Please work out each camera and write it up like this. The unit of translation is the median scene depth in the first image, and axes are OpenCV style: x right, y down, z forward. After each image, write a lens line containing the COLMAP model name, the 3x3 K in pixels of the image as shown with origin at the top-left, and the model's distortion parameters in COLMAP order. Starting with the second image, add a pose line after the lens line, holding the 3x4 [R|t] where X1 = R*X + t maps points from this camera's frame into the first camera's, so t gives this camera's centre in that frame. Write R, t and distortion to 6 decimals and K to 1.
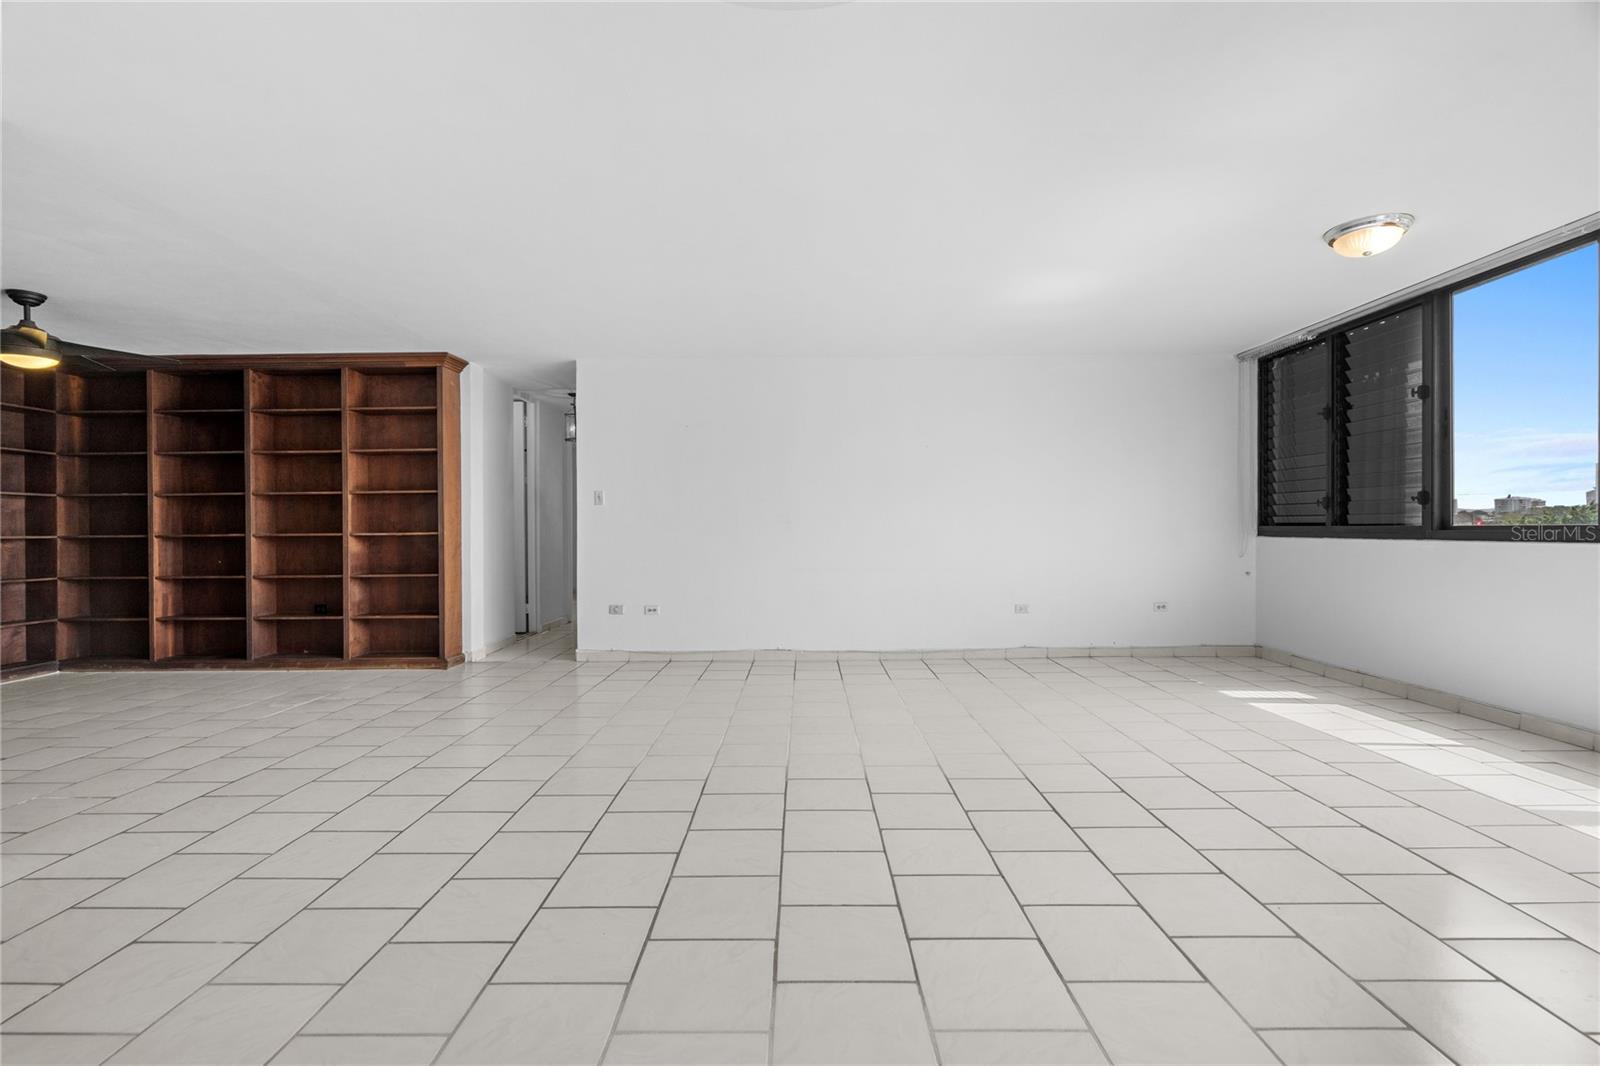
lens RADIAL K [[717.7, 0, 800.0], [0, 717.7, 533.0], [0, 0, 1]] dist [-0.002678, -0.000177]
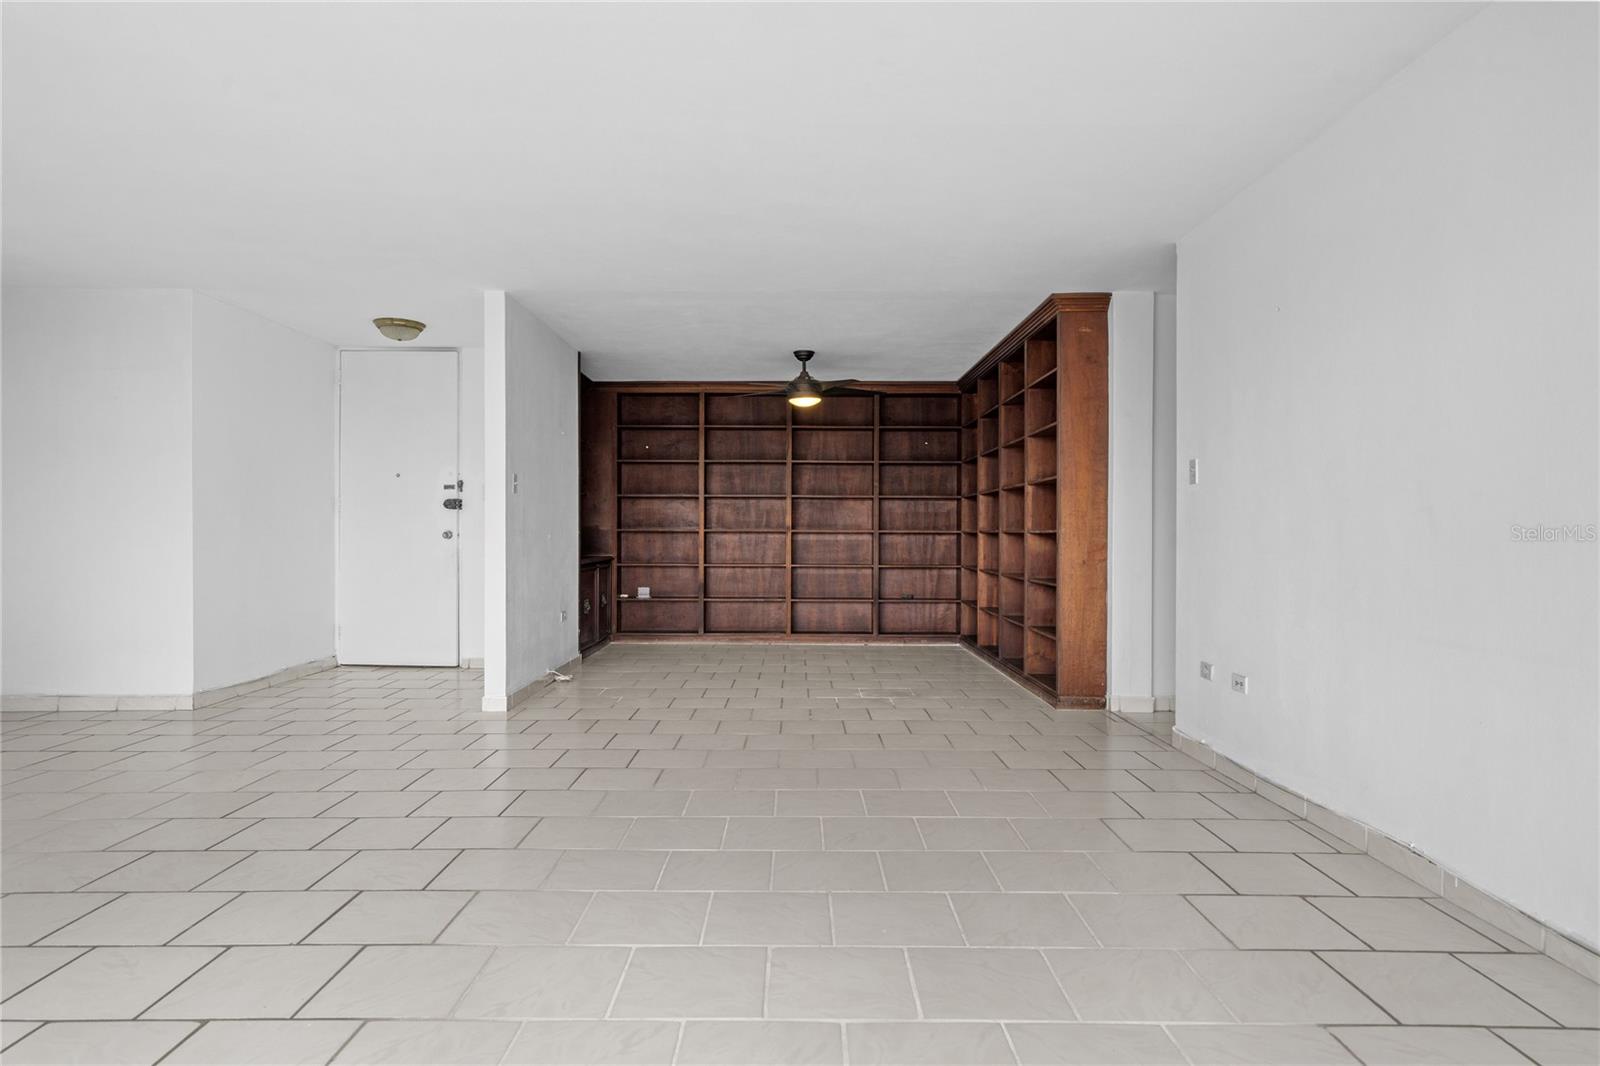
lens RADIAL K [[900.0, 0, 800.0], [0, 900.0, 533.0], [0, 0, 1]] dist [0.005452, 0.000403]
pose [[0.004498, 0.008980, -0.999950, 0.458765], [-0.004898, 0.999948, 0.008958, -0.004546], [0.999978, 0.004857, 0.004542, 0.714742]]
